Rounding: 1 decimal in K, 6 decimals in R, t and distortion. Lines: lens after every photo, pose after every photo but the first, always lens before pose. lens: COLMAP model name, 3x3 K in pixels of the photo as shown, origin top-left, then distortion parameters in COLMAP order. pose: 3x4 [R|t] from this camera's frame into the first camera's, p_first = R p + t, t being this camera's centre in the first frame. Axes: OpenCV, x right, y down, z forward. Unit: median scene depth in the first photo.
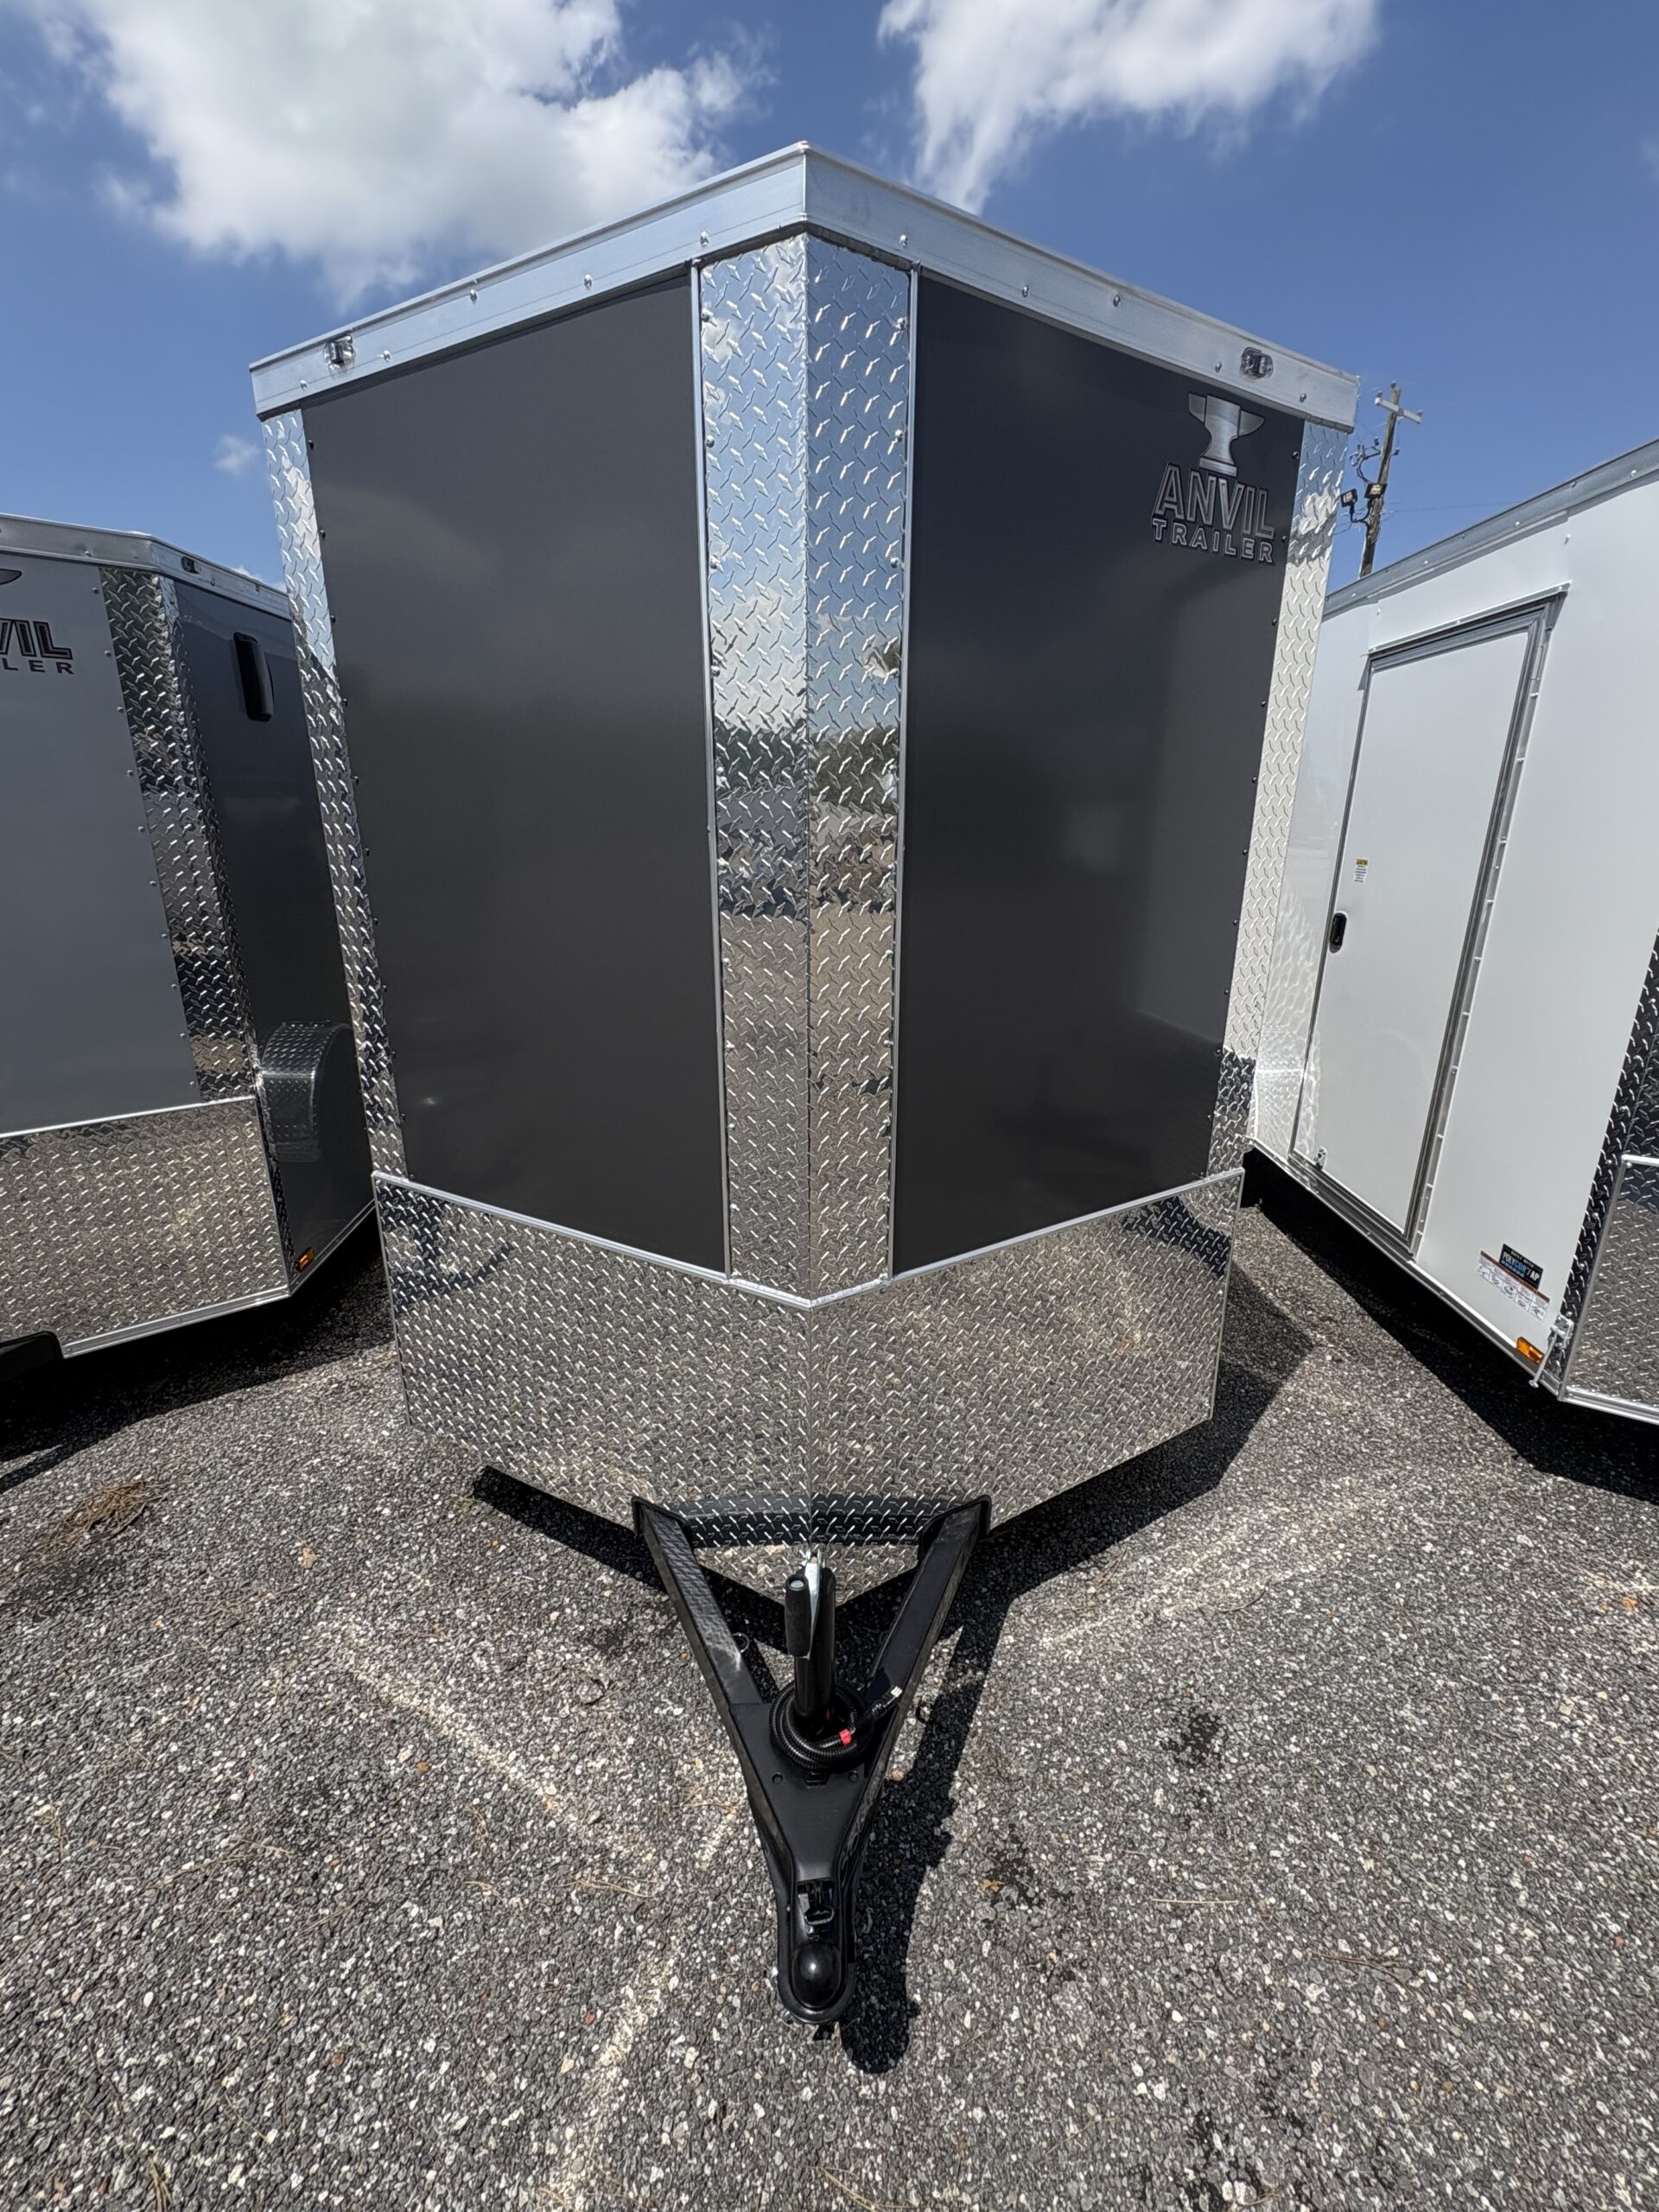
lens RADIAL K [[958.8, 0, 832.9], [0, 958.8, 1111.4], [0, 0, 1]] dist [-0.001933, -0.000067]
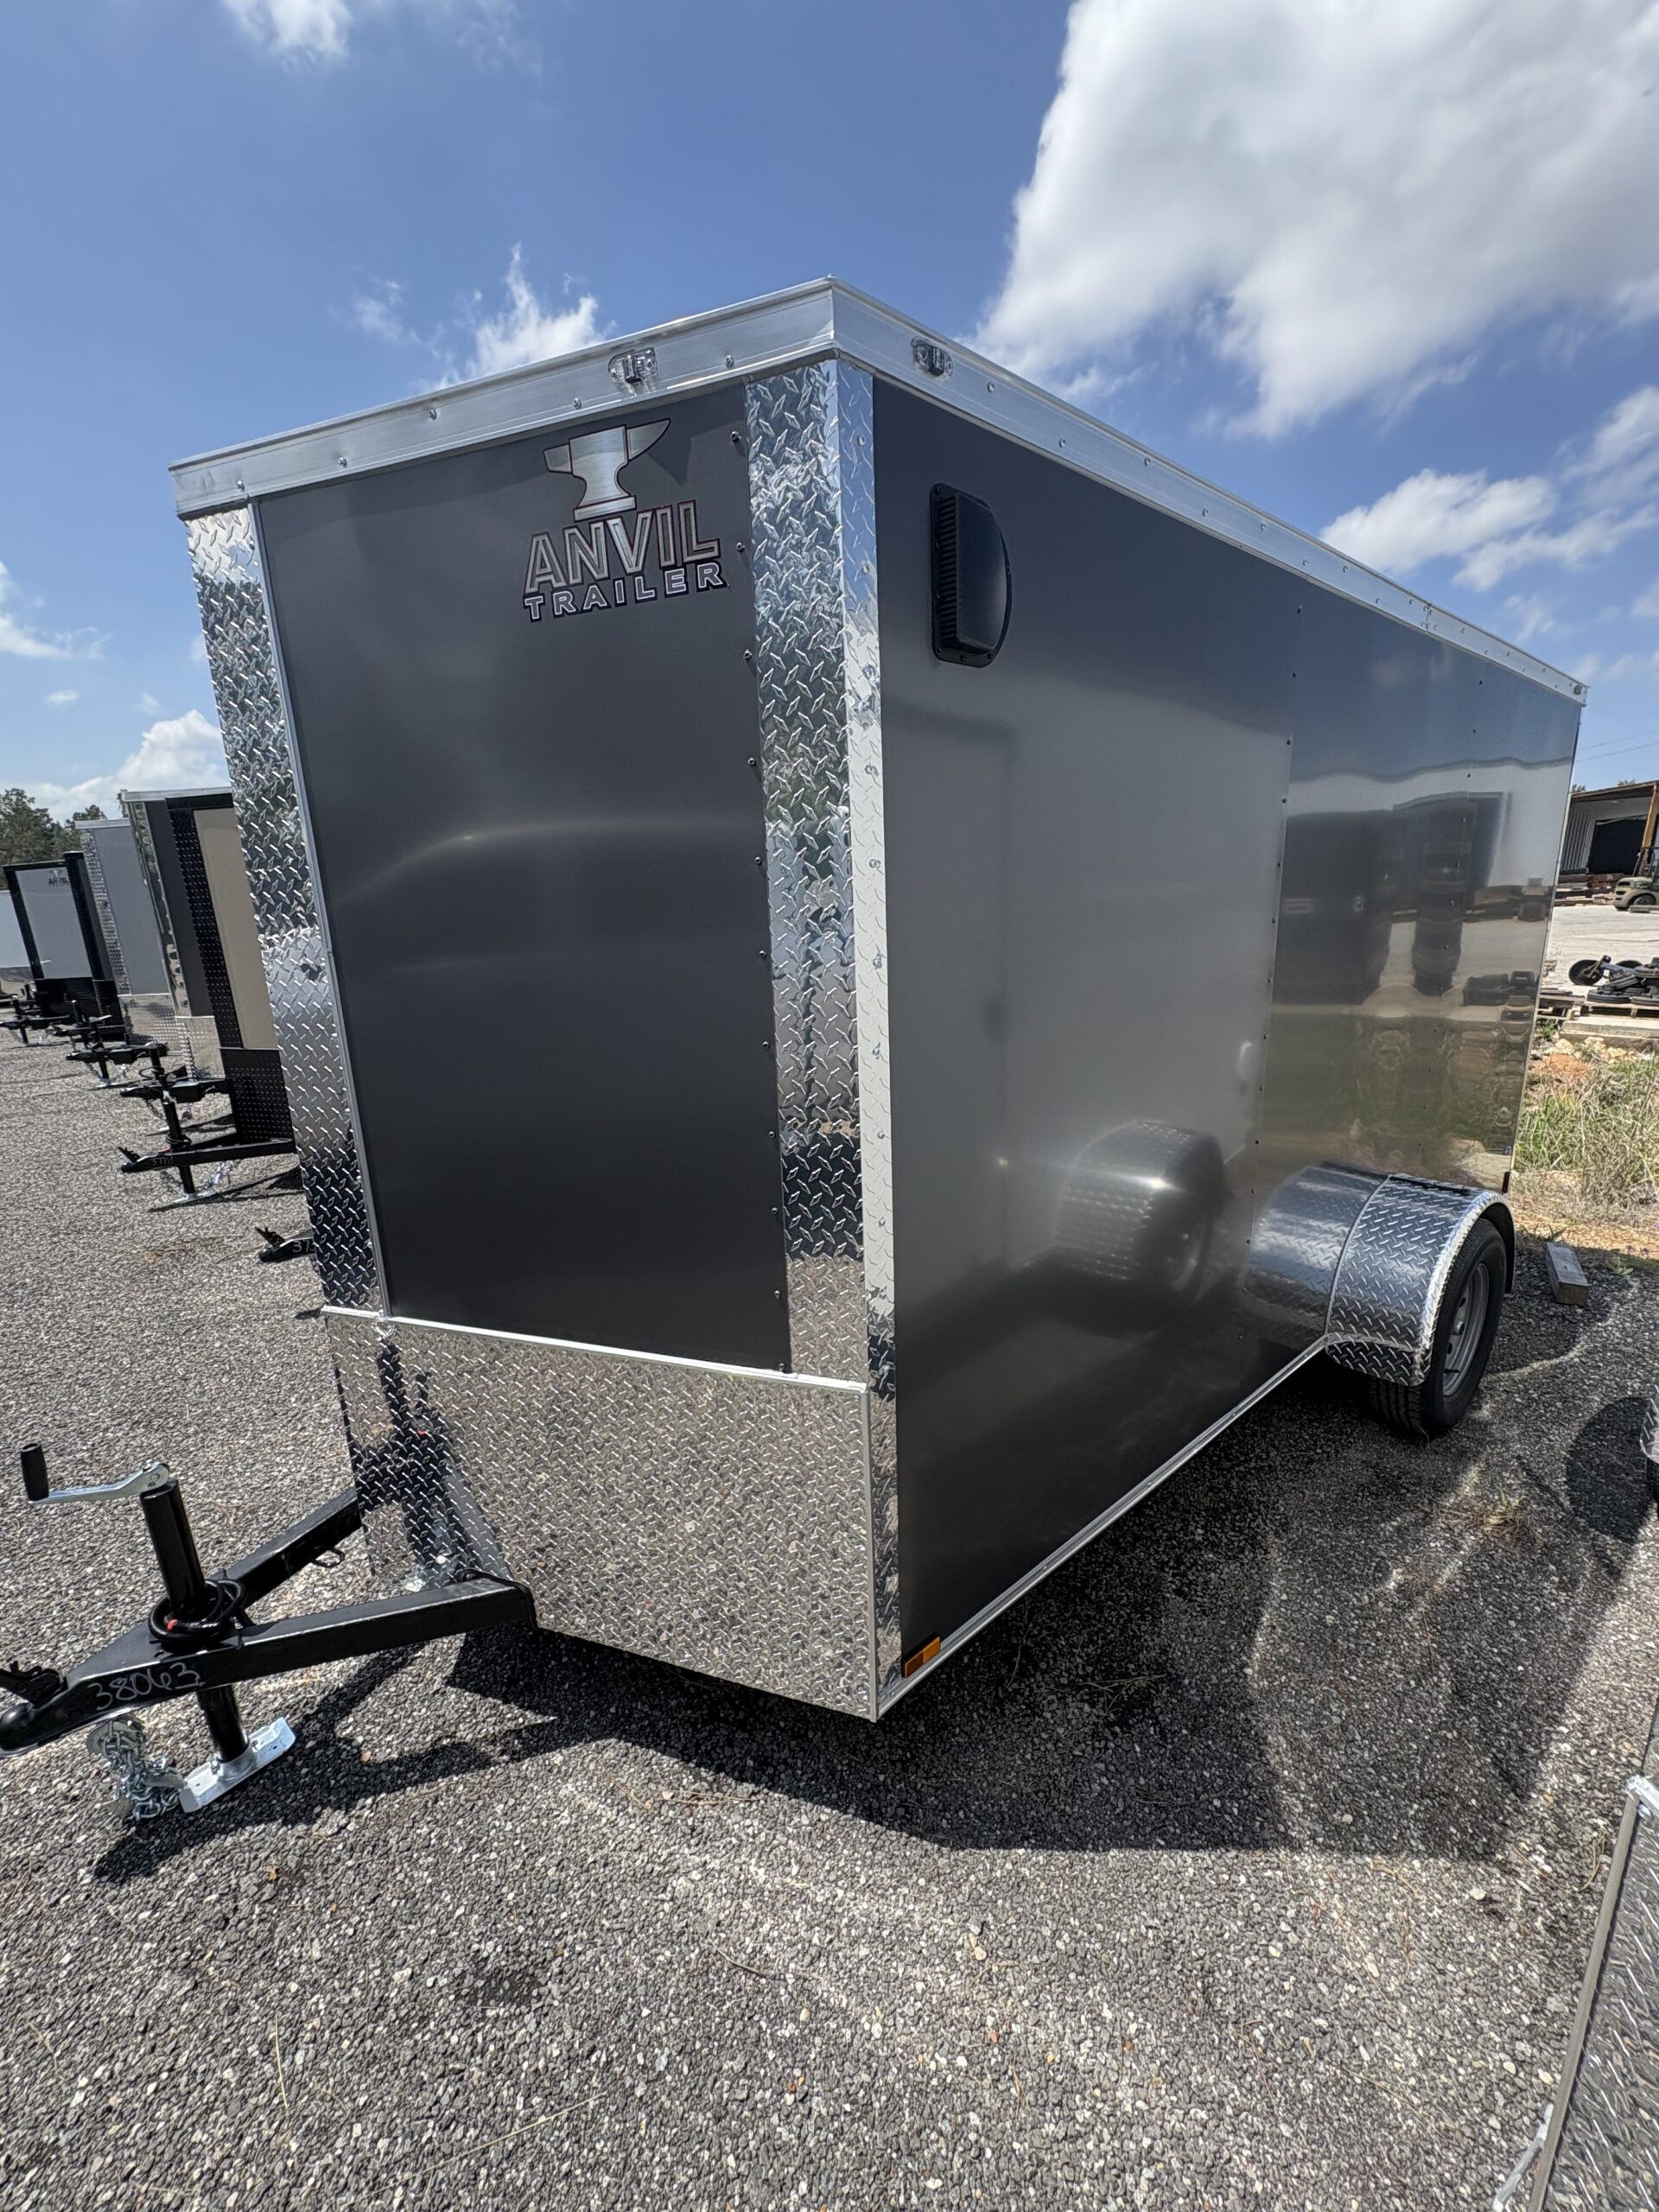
lens RADIAL K [[884.1, 0, 825.2], [0, 884.1, 1116.7], [0, 0, 1]] dist [-0.001503, 0.000136]
pose [[0.617746, 0.161270, -0.769663, 1.078068], [-0.202371, 0.978383, 0.042577, -0.199063], [0.759892, 0.129455, 0.637029, 0.645510]]
